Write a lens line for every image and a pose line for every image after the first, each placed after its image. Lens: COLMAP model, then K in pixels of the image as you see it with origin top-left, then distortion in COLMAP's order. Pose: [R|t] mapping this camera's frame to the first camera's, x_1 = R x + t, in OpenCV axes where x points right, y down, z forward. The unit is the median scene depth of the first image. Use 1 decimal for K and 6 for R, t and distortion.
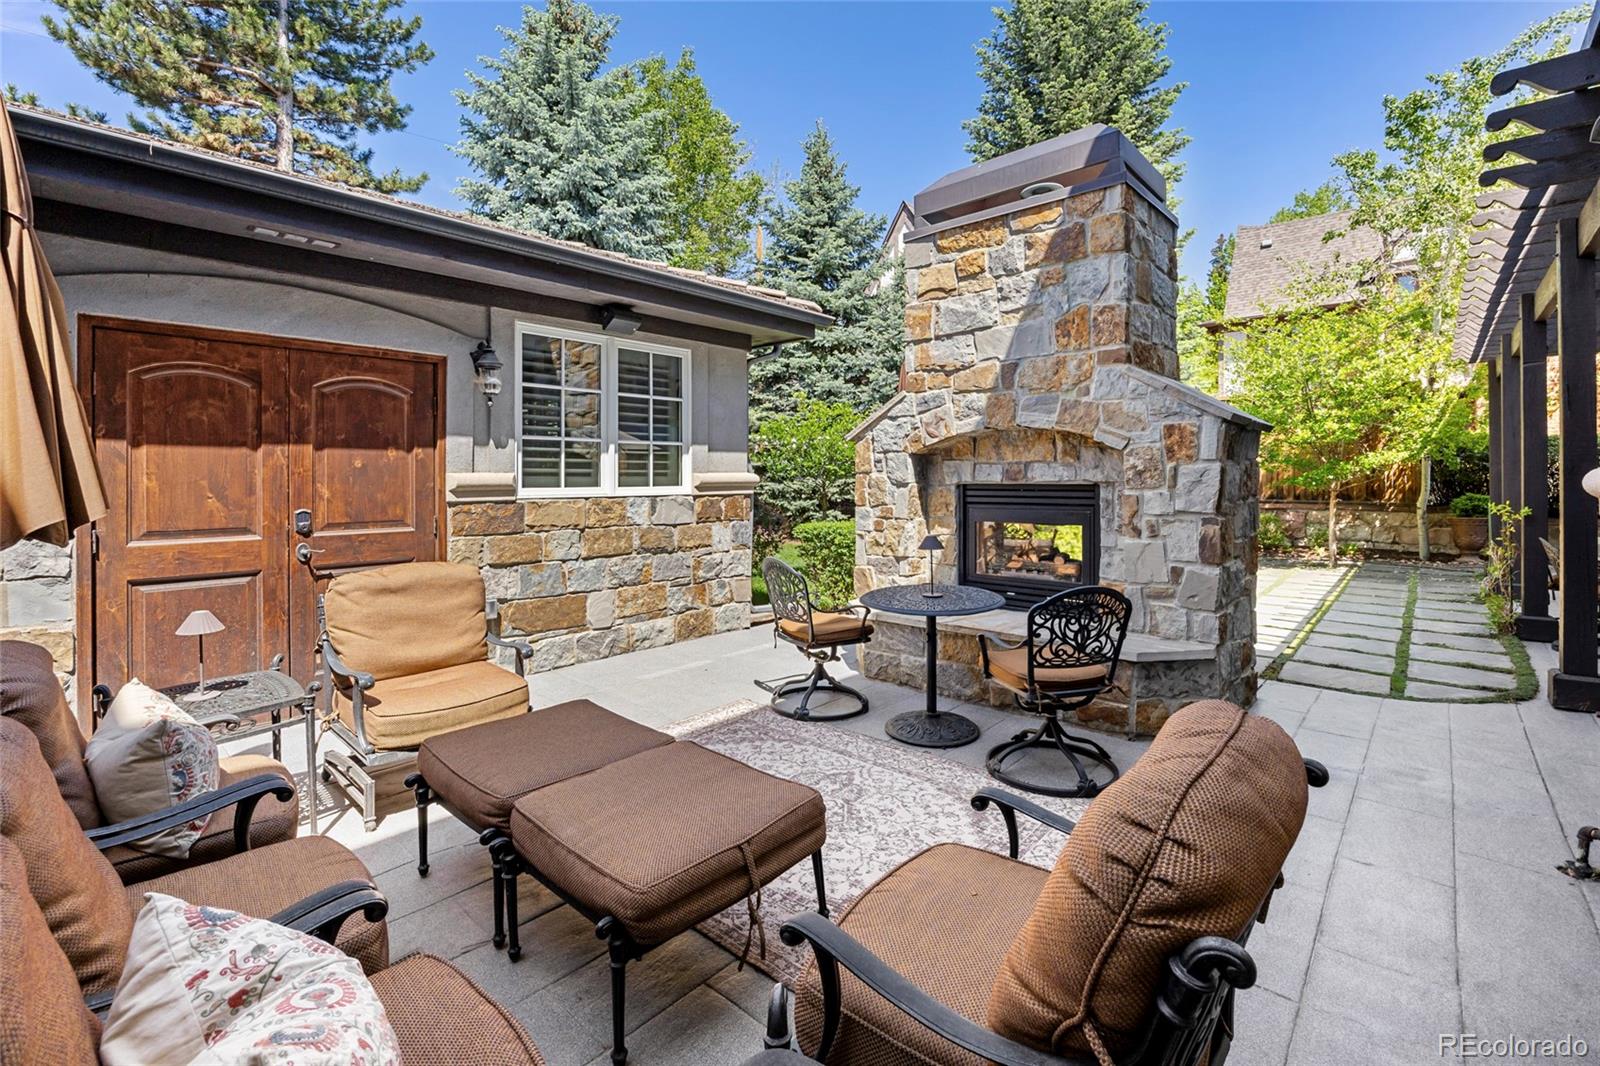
lens RADIAL K [[703.2, 0, 812.2], [0, 703.2, 479.5], [0, 0, 1]] dist [-0.000283, -0.000064]
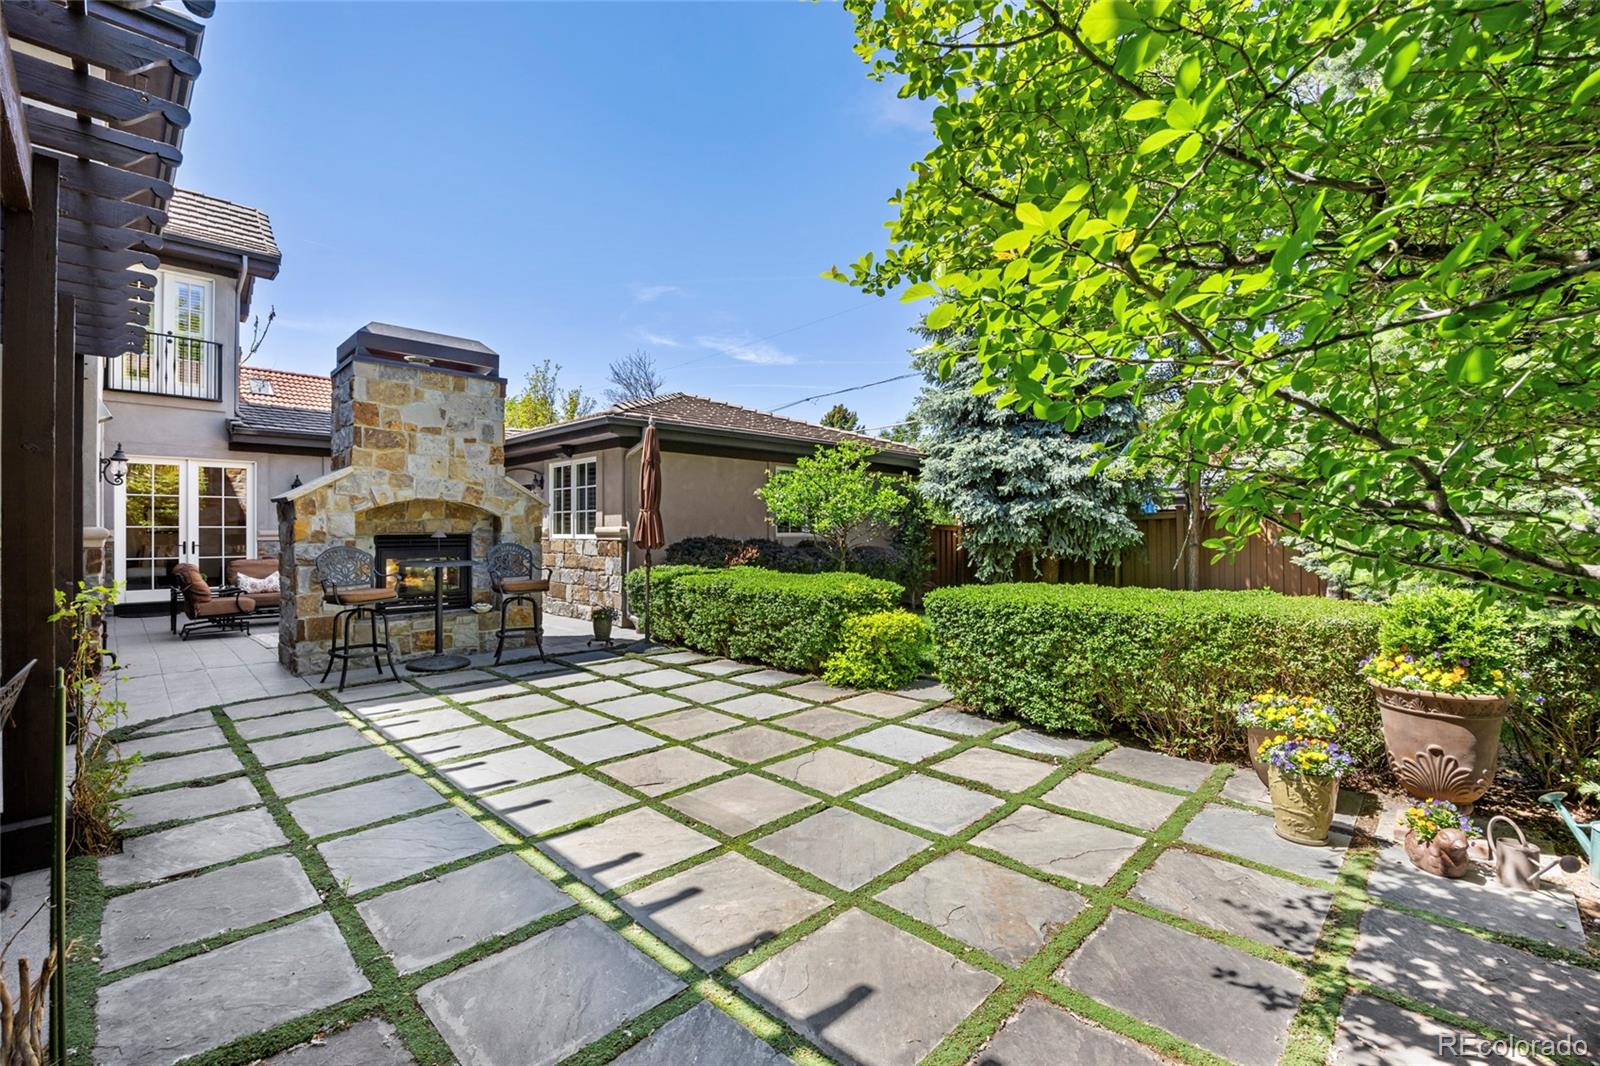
lens RADIAL K [[703.2, 0, 798.6], [0, 703.2, 527.8], [0, 0, 1]] dist [-0.000283, -0.000064]
pose [[-0.070256, 0.000627, -0.997529, 1.457834], [0.001442, 0.999999, 0.000527, -0.006874], [0.997528, -0.001402, -0.070257, 1.543799]]
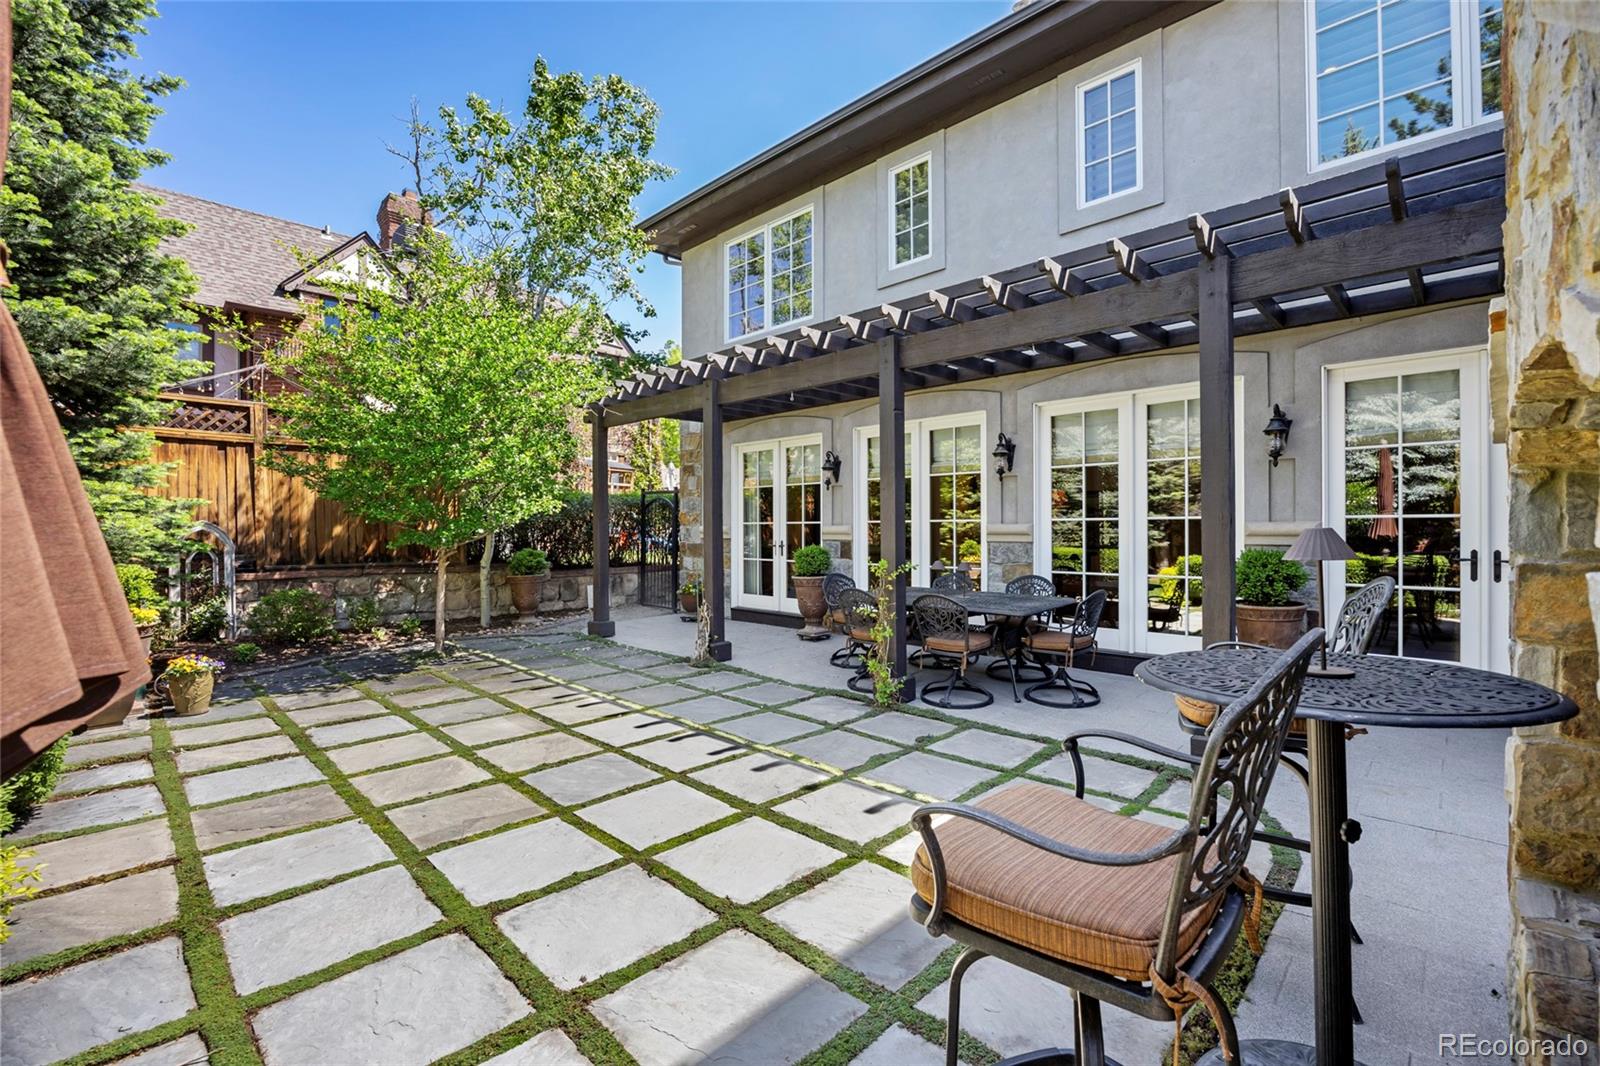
lens RADIAL K [[703.2, 0, 802.4], [0, 703.2, 526.2], [0, 0, 1]] dist [-0.000283, -0.000064]
pose [[0.065980, 0.004231, 0.997812, 0.056840], [0.005908, 0.999972, -0.004630, -0.005556], [-0.997803, 0.006201, 0.065953, 1.036408]]
